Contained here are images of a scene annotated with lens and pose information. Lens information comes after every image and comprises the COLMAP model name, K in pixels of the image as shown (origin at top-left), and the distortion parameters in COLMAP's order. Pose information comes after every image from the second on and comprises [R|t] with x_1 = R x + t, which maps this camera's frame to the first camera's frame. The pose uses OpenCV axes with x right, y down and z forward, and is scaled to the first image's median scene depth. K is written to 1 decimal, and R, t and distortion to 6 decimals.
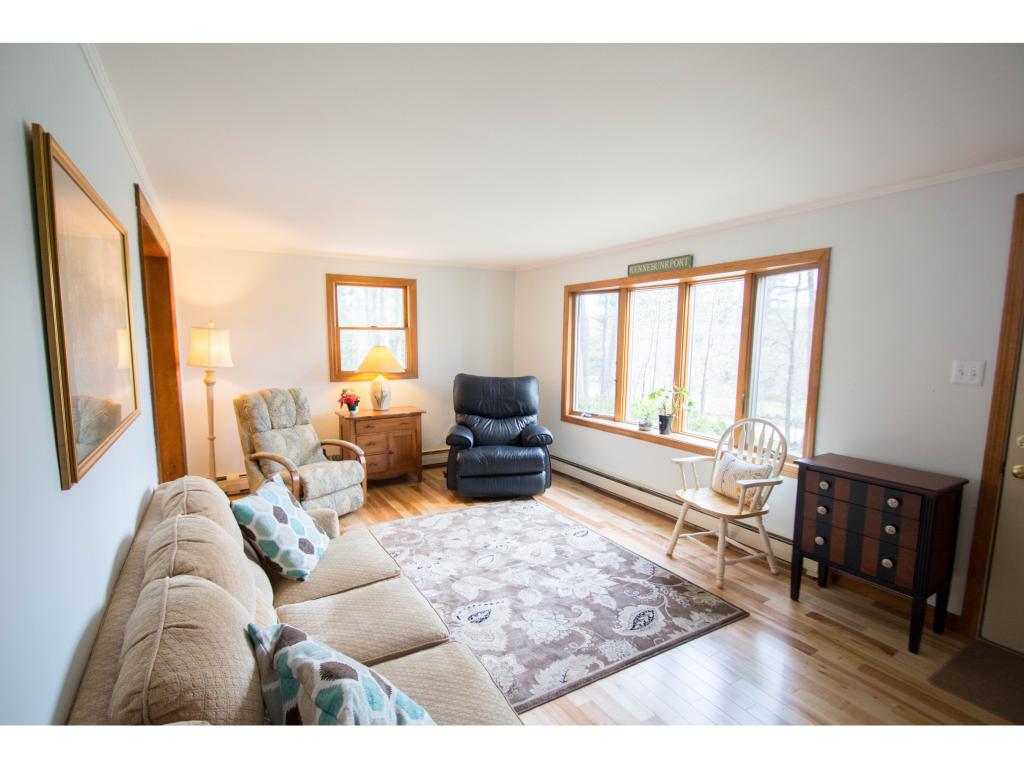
lens RADIAL K [[489.4, 0, 494.1], [0, 489.4, 402.7], [0, 0, 1]] dist [-0.003359, -0.001126]
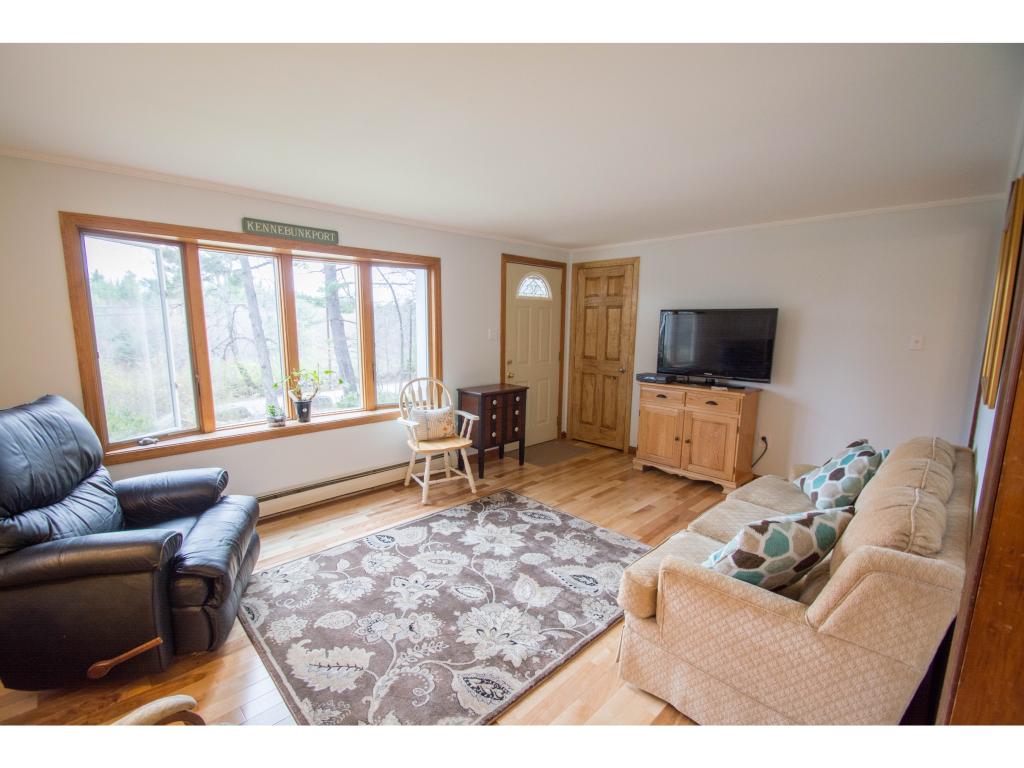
lens RADIAL K [[453.5, 0, 488.4], [0, 453.5, 392.5], [0, 0, 1]] dist [0.009313, -0.011383]
pose [[-0.234287, -0.157089, 0.959392, -0.559585], [0.122403, 0.974238, 0.189412, -0.111229], [-0.964431, 0.161809, -0.209023, 0.872694]]
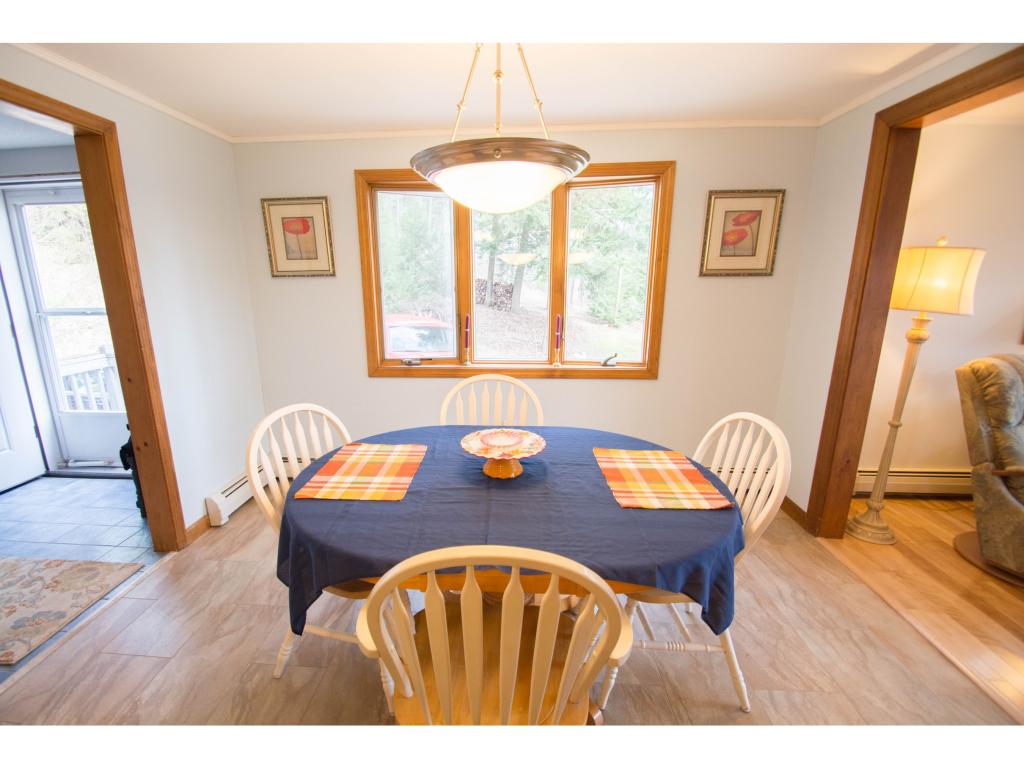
lens RADIAL K [[453.5, 0, 488.2], [0, 453.5, 393.7], [0, 0, 1]] dist [0.009313, -0.011383]
pose [[0.841329, 0.128894, -0.524930, -0.725311], [-0.071343, 0.989136, 0.128533, -0.006462], [0.535794, -0.070688, 0.841384, 0.201890]]
